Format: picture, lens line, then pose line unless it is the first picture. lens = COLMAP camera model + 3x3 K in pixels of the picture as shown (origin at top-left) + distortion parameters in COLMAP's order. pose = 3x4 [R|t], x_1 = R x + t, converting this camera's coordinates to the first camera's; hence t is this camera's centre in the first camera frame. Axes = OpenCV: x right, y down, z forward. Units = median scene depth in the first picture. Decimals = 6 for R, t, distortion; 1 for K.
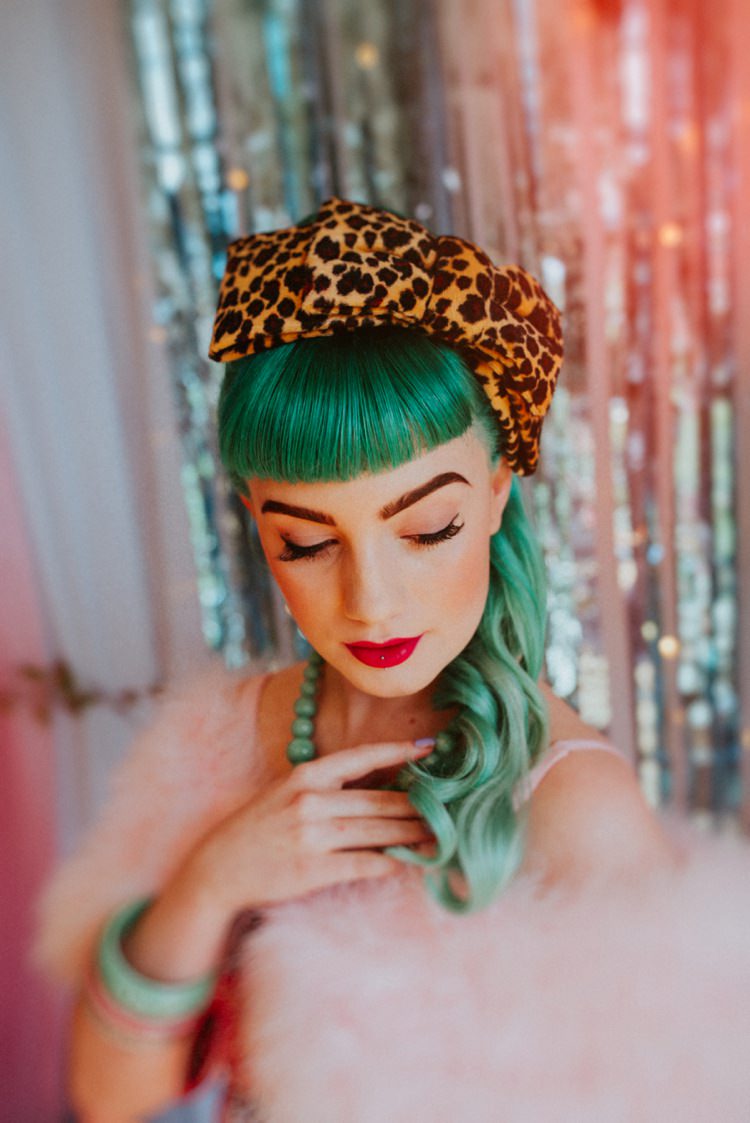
lens RADIAL K [[1061.2, 0, 375.0], [0, 1061.2, 561.5], [0, 0, 1]] dist [-0.075219, 0.012690]
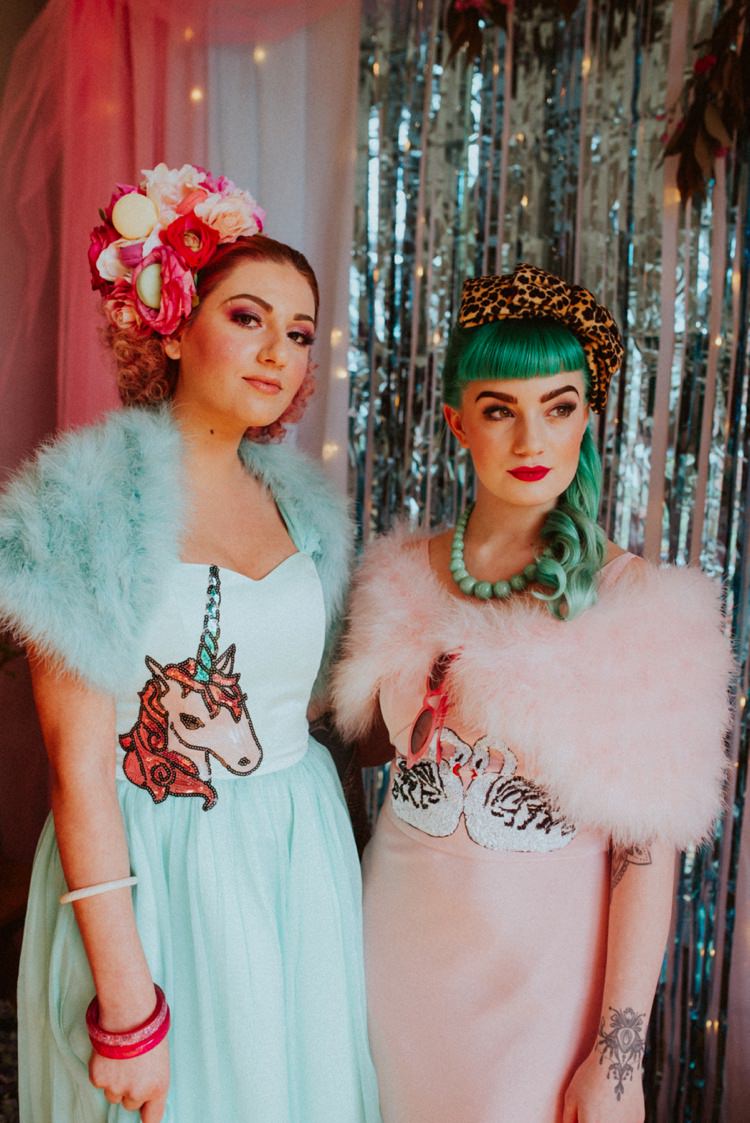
lens RADIAL K [[1061.2, 0, 375.0], [0, 1061.2, 561.5], [0, 0, 1]] dist [-0.075219, 0.012690]
pose [[0.993145, 0.108522, 0.043429, -0.369194], [-0.096345, 0.970377, -0.221554, 0.750974], [-0.066186, 0.215851, 0.974180, -0.931069]]
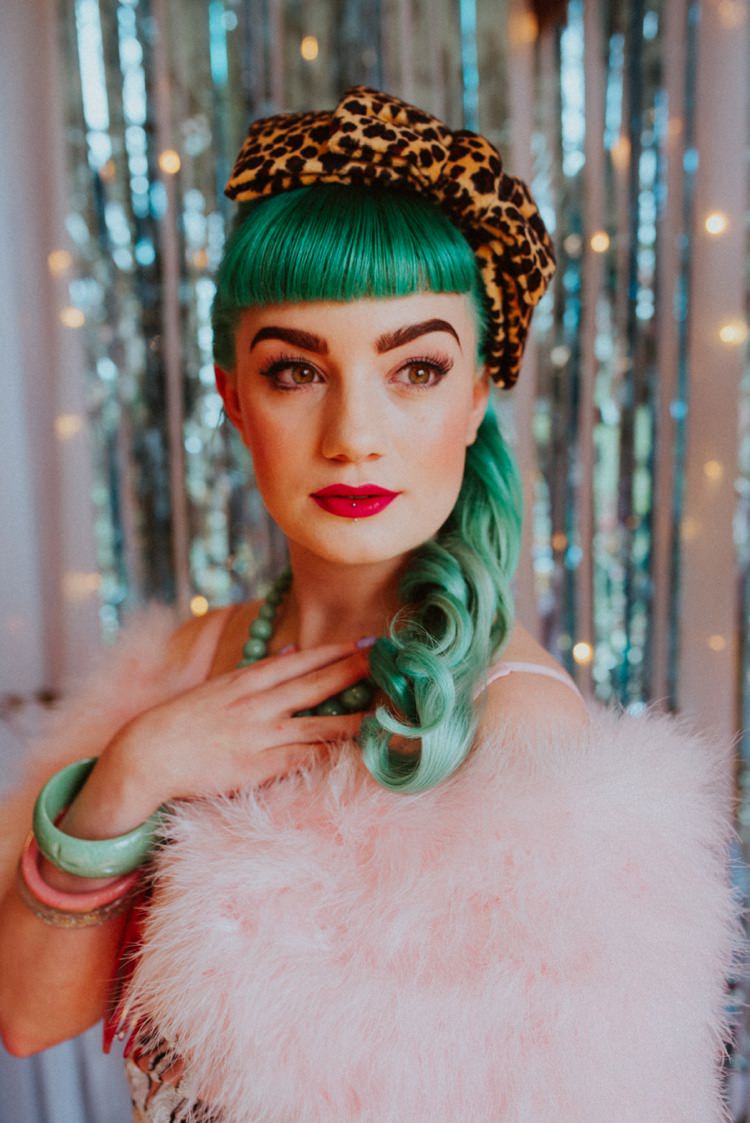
lens RADIAL K [[1061.2, 0, 375.0], [0, 1061.2, 561.5], [0, 0, 1]] dist [-0.075219, 0.012690]
pose [[0.986690, 0.134752, 0.091019, -0.058896], [-0.109506, 0.964405, -0.240691, 0.389158], [-0.120213, 0.227520, 0.966325, 0.078663]]
